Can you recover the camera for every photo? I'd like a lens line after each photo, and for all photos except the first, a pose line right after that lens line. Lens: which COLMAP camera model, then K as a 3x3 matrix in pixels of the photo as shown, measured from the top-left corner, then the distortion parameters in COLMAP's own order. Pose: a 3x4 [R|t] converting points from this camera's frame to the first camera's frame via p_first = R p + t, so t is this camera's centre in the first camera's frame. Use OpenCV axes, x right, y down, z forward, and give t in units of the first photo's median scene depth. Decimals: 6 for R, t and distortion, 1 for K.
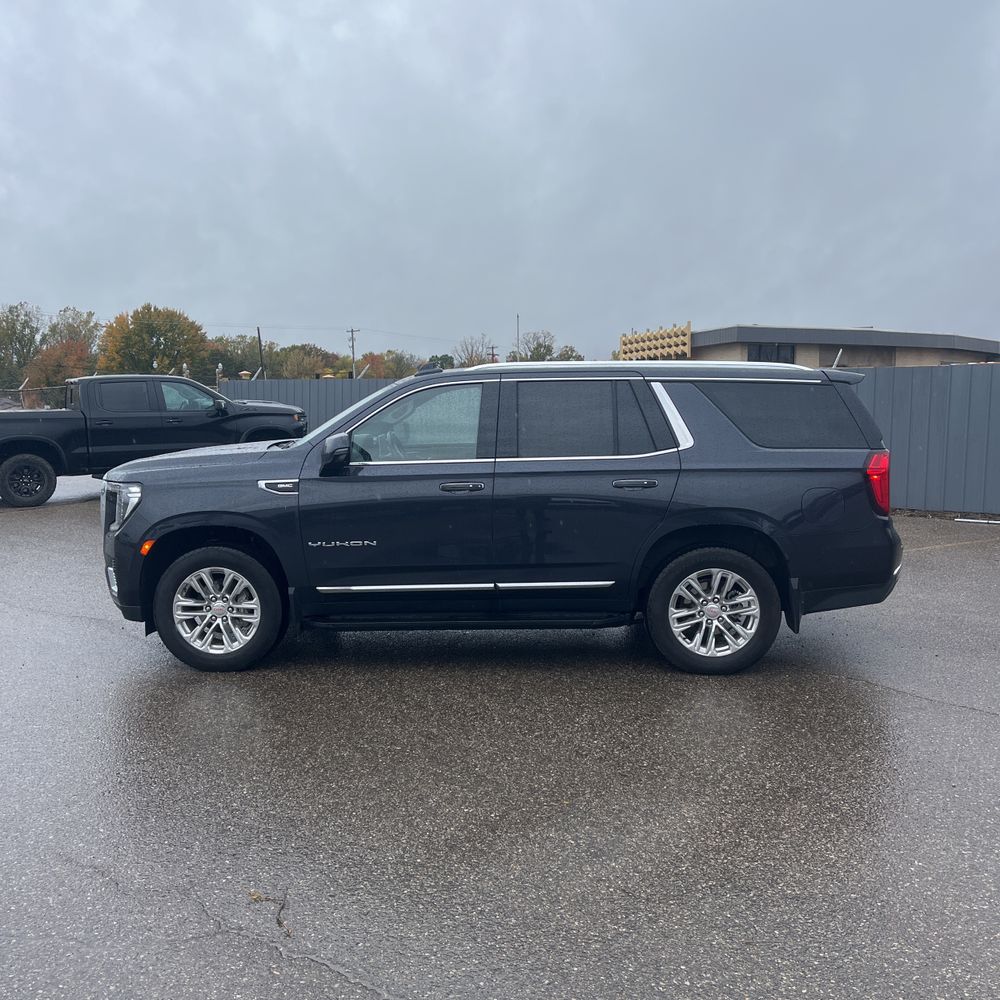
lens RADIAL K [[1014.1, 0, 521.0], [0, 1014.1, 515.0], [0, 0, 1]] dist [0.034097, 0.000000]
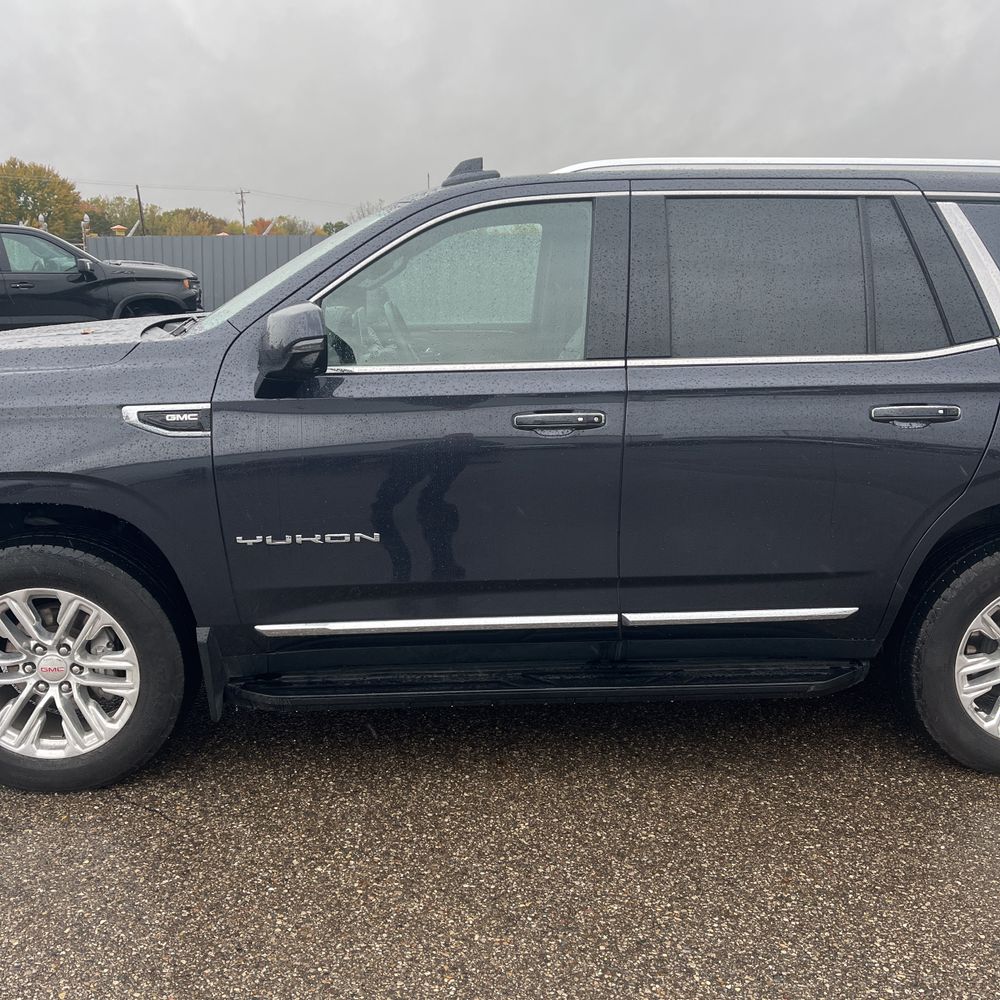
lens RADIAL K [[1014.1, 0, 501.3], [0, 1014.1, 511.1], [0, 0, 1]] dist [0.034097, 0.000000]
pose [[0.996829, -0.009079, 0.079050, -0.120739], [-0.000294, 0.993042, 0.117764, -0.040755], [-0.079569, -0.117414, 0.989890, 0.509599]]
